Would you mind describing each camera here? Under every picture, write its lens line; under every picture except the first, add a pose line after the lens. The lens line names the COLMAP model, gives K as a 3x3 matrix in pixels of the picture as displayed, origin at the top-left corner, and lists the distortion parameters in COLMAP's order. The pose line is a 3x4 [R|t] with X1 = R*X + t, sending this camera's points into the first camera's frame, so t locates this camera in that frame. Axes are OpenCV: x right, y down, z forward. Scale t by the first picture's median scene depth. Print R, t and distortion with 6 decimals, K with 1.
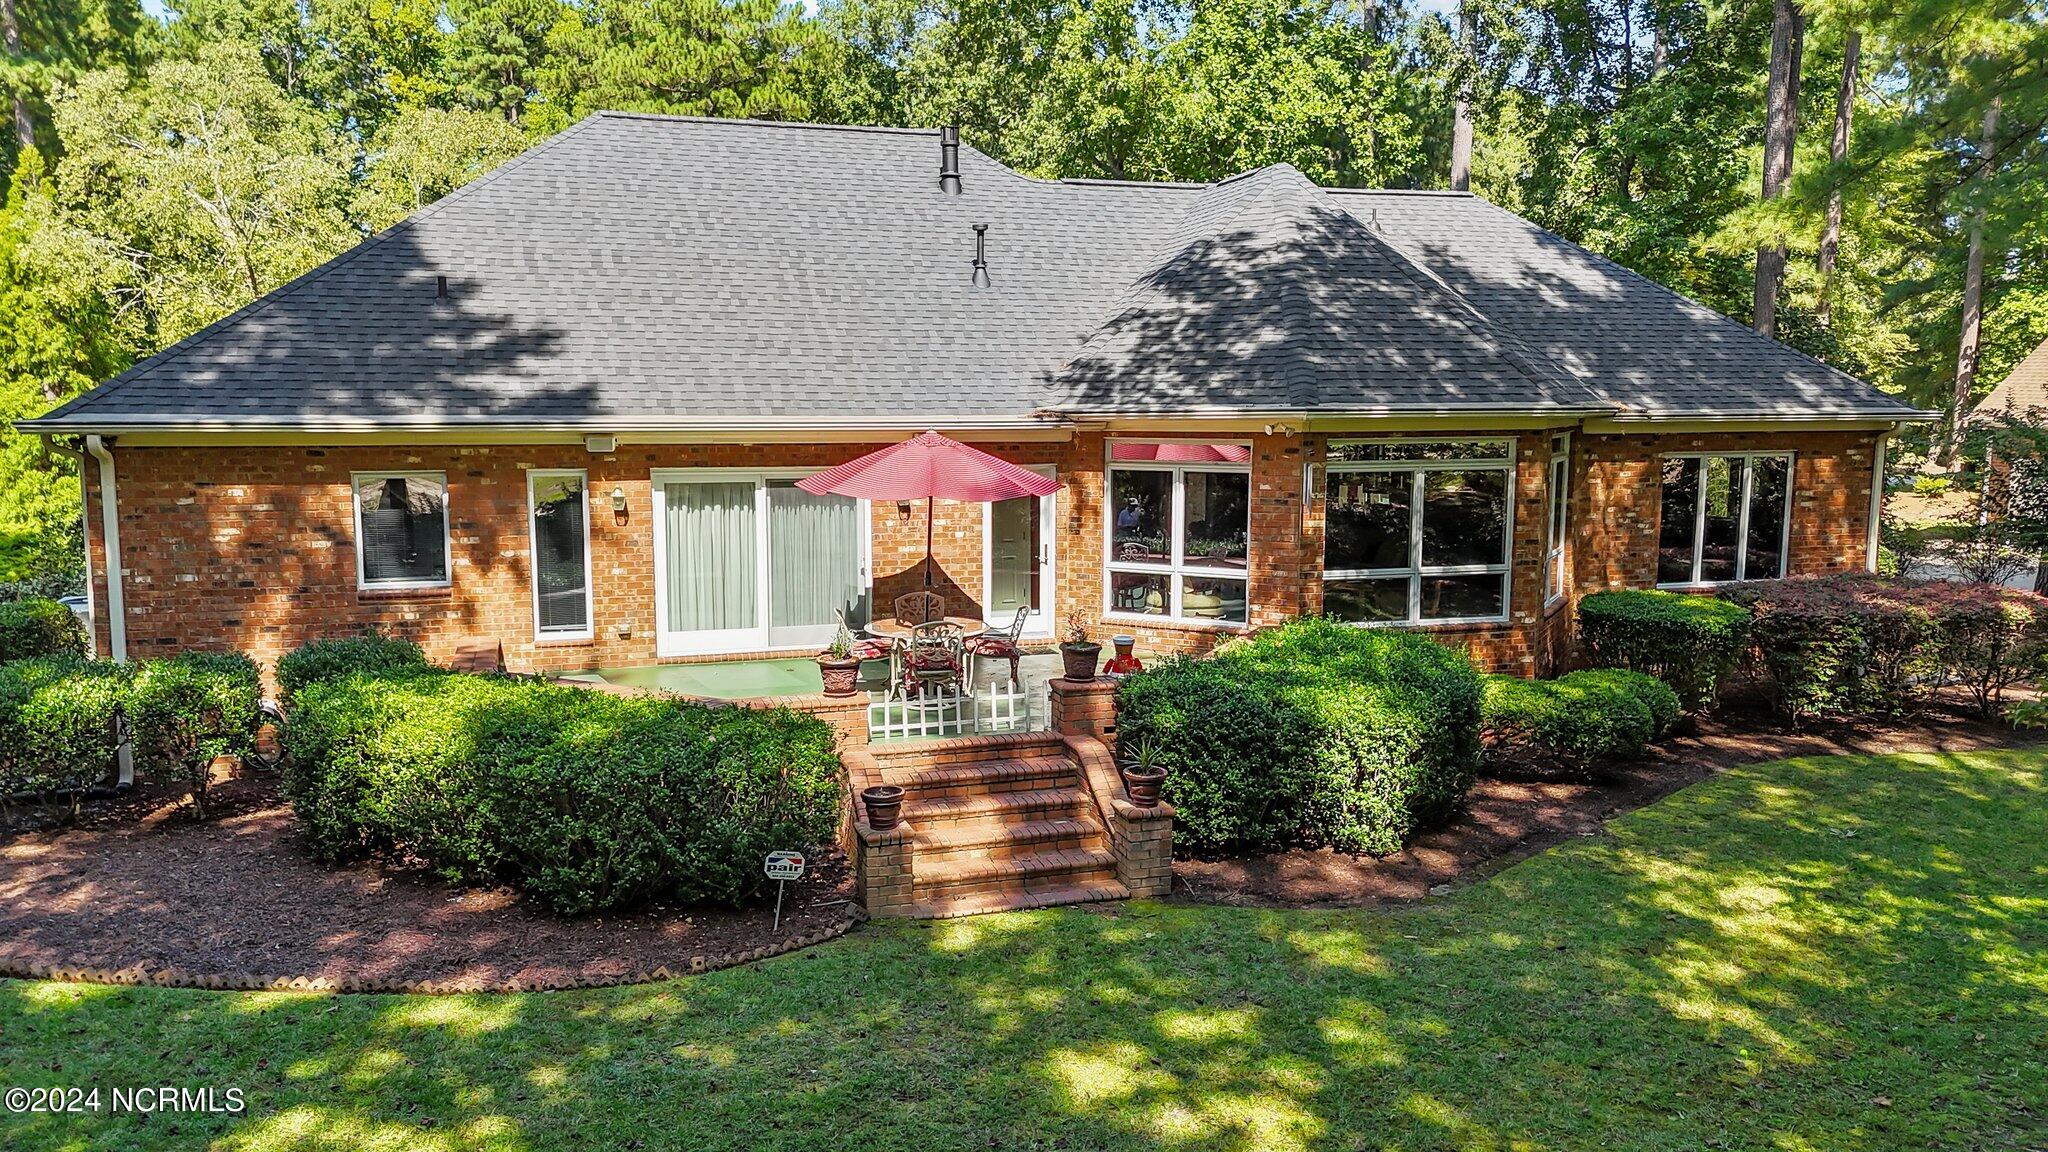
lens RADIAL K [[1502.1, 0, 1024.0], [0, 1502.1, 576.0], [0, 0, 1]] dist [0.006880, -0.007637]
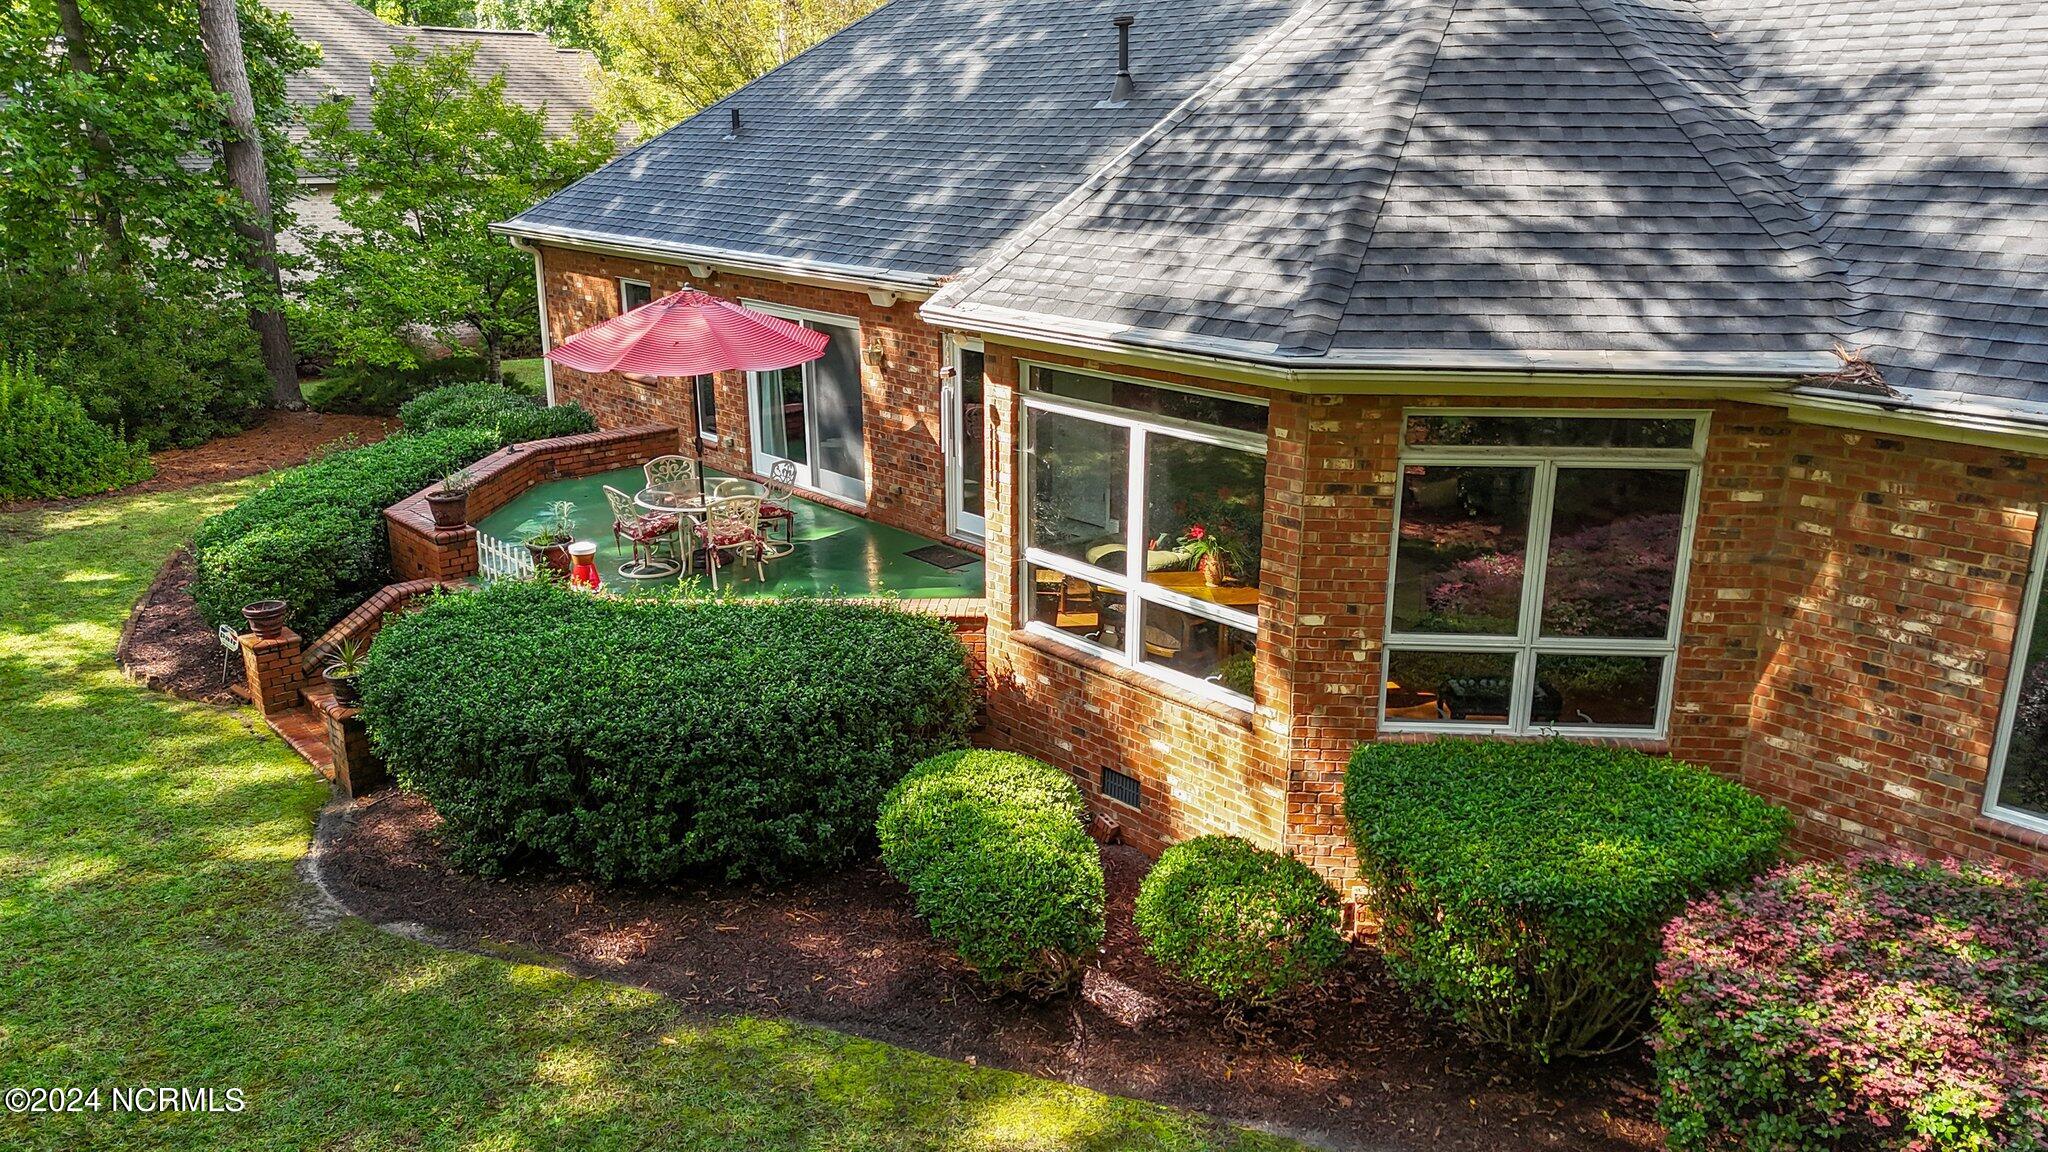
lens RADIAL K [[1502.1, 0, 1024.0], [0, 1502.1, 576.0], [0, 0, 1]] dist [0.006880, -0.007637]
pose [[0.430529, 0.264492, -0.862954, 0.848046], [-0.112552, 0.964369, 0.239423, -0.165285], [0.895532, -0.005952, 0.444958, 0.739736]]
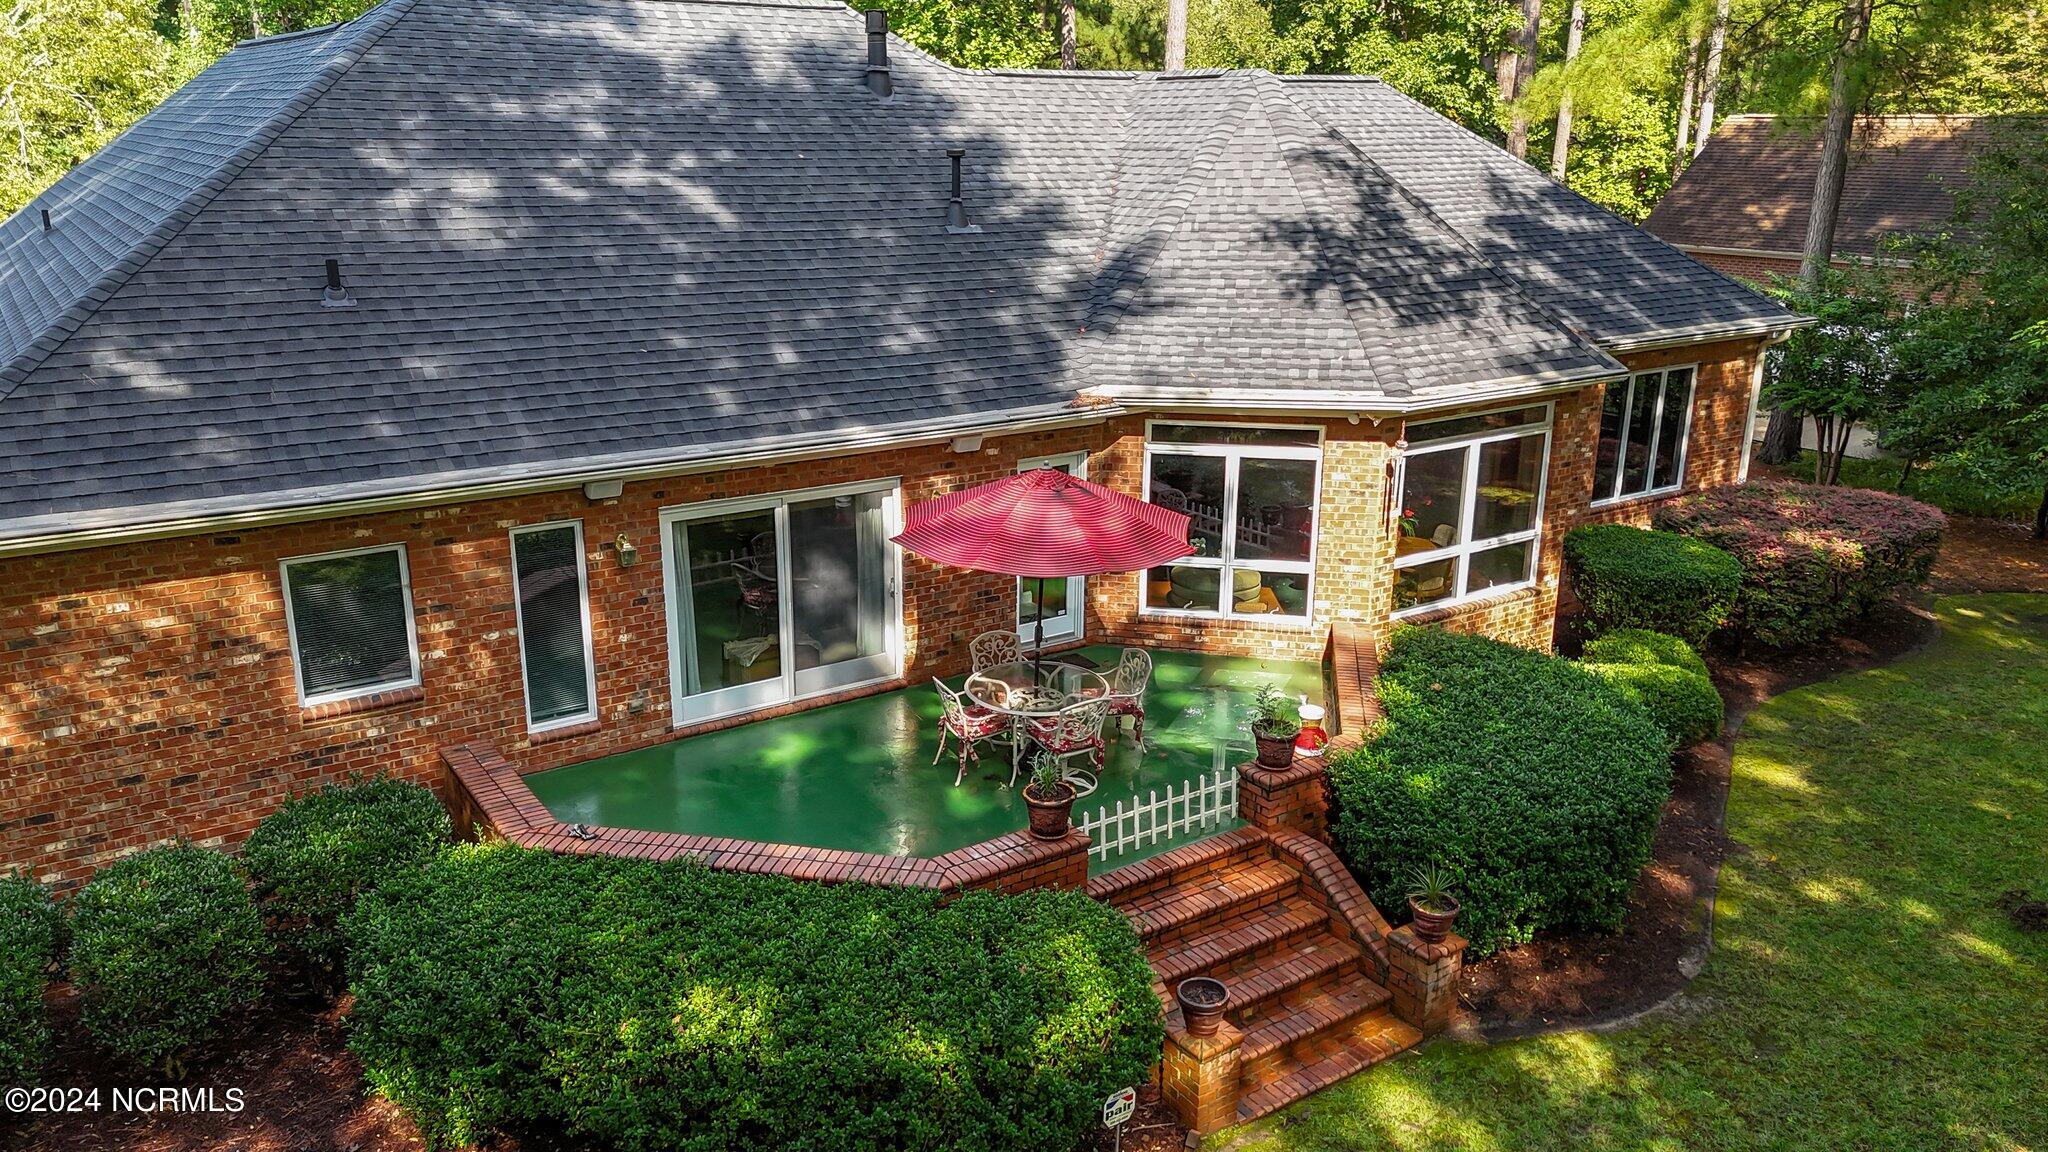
lens RADIAL K [[1510.8, 0, 1017.3], [0, 1510.8, 538.1], [0, 0, 1]] dist [0.004691, -0.004873]
pose [[0.956063, -0.075996, 0.283141, -0.307798], [0.032860, 0.987509, 0.154097, -0.180746], [-0.291315, -0.138022, 0.946618, 0.190971]]
